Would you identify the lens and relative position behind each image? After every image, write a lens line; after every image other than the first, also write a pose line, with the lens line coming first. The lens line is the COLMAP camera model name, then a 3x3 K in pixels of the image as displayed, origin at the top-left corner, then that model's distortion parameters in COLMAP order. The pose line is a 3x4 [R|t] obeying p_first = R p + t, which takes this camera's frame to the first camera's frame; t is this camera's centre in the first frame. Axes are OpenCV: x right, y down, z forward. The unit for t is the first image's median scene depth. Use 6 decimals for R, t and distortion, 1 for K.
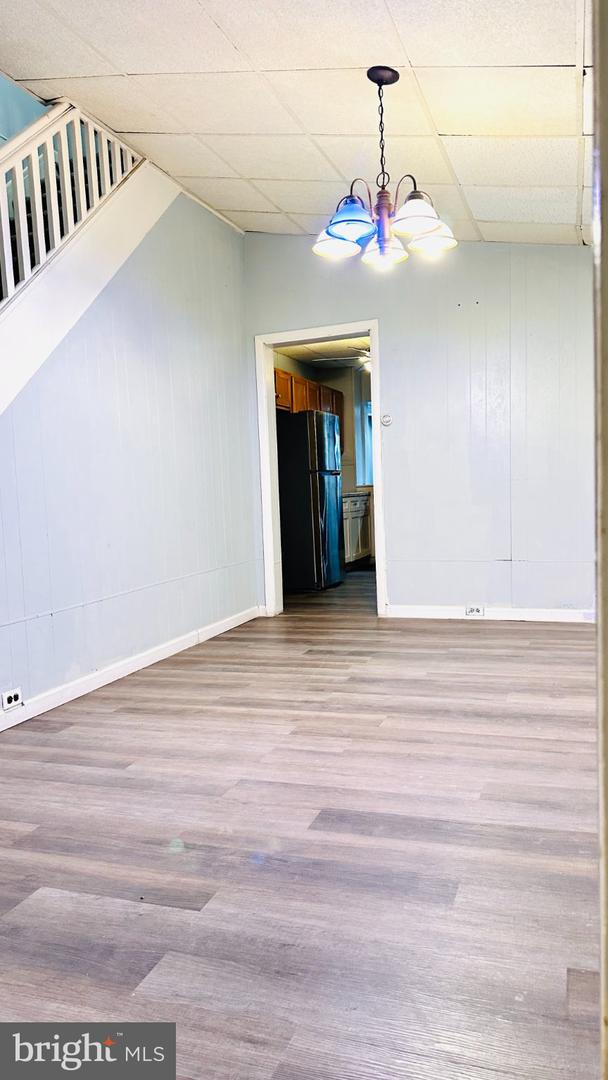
lens RADIAL K [[769.1, 0, 299.2], [0, 769.1, 544.7], [0, 0, 1]] dist [0.138128, -0.191653]
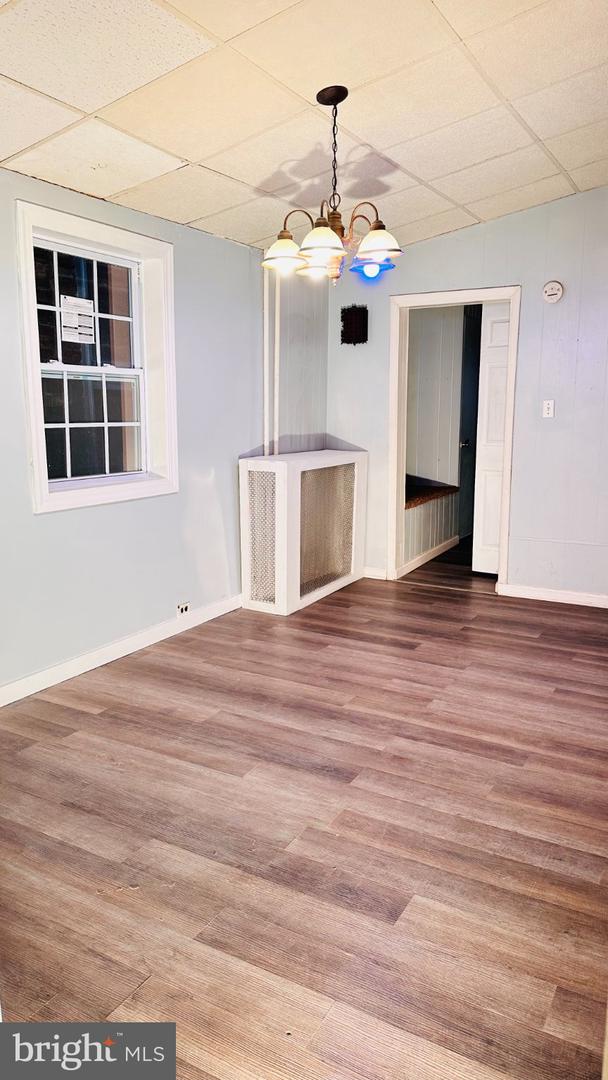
lens RADIAL K [[769.1, 0, 299.2], [0, 769.1, 544.7], [0, 0, 1]] dist [0.138128, -0.191653]
pose [[-0.984622, 0.012271, 0.174266, -0.020032], [0.053682, 0.970519, 0.234969, -0.264236], [-0.166245, 0.240710, -0.956254, 2.035383]]
